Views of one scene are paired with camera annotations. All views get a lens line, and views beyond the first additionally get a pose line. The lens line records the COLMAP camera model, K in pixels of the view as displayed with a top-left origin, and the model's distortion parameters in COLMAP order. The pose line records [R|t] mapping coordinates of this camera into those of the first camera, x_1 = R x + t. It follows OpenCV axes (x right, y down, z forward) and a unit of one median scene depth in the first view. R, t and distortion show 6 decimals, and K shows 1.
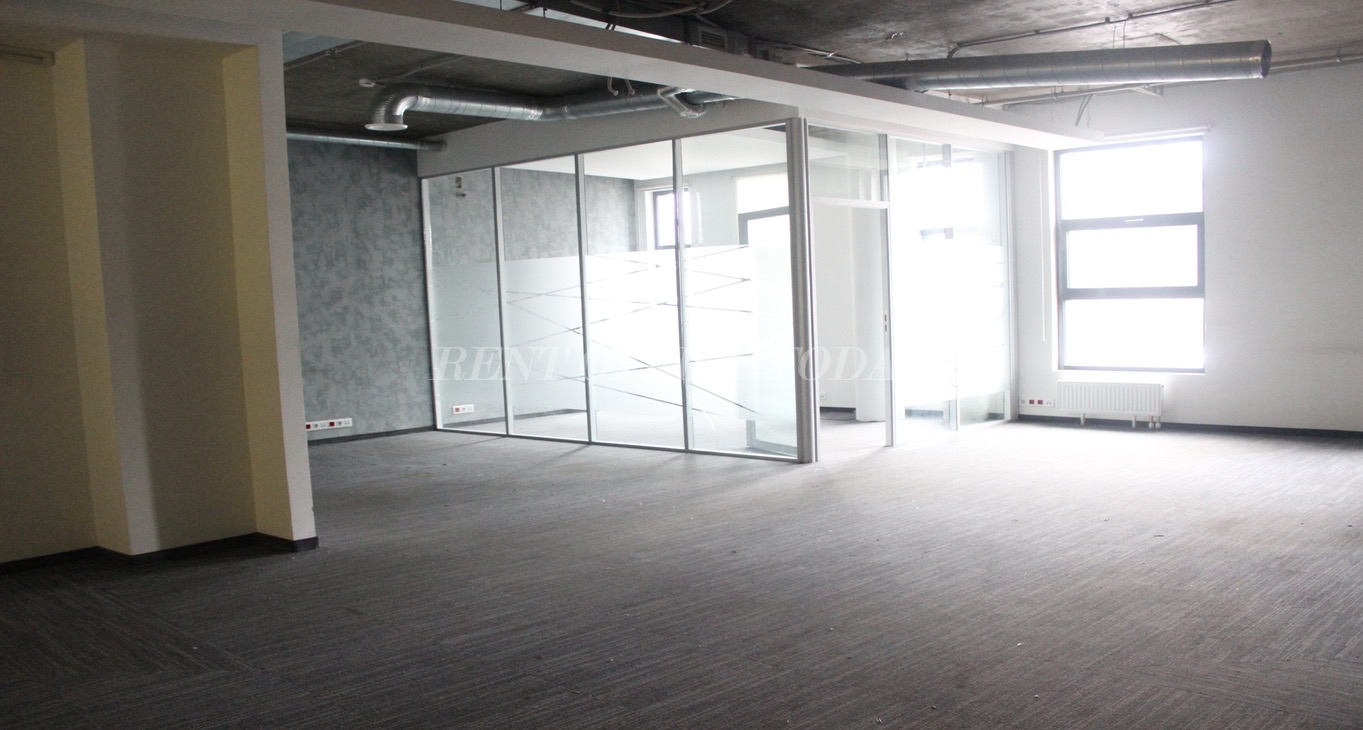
lens RADIAL K [[1132.3, 0, 683.0], [0, 1132.3, 394.8], [0, 0, 1]] dist [-0.168378, 0.172767]
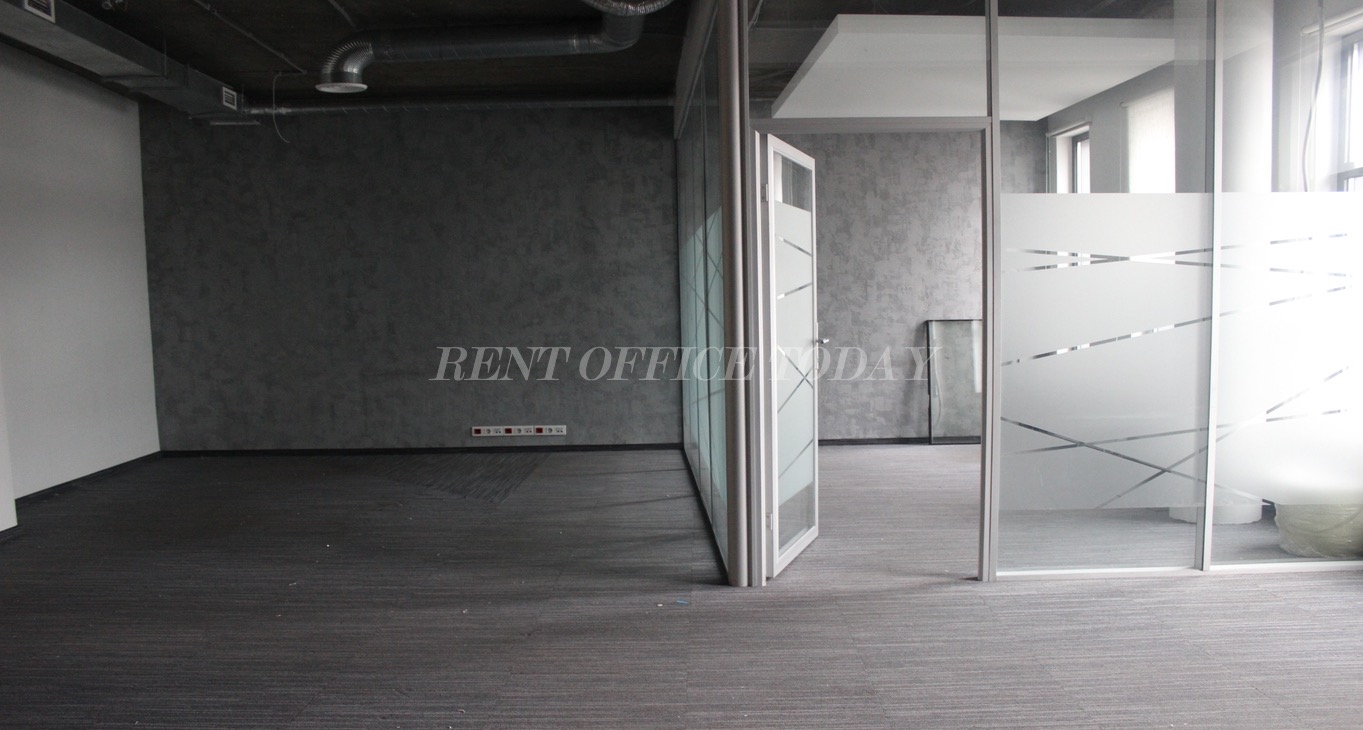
lens RADIAL K [[1132.9, 0, 678.0], [0, 1132.9, 439.4], [0, 0, 1]] dist [-0.172930, 0.175706]
pose [[0.683314, 0.105538, -0.722457, 0.395023], [-0.063447, 0.994338, 0.085245, -0.048275], [0.727363, -0.012411, 0.686141, 0.451624]]
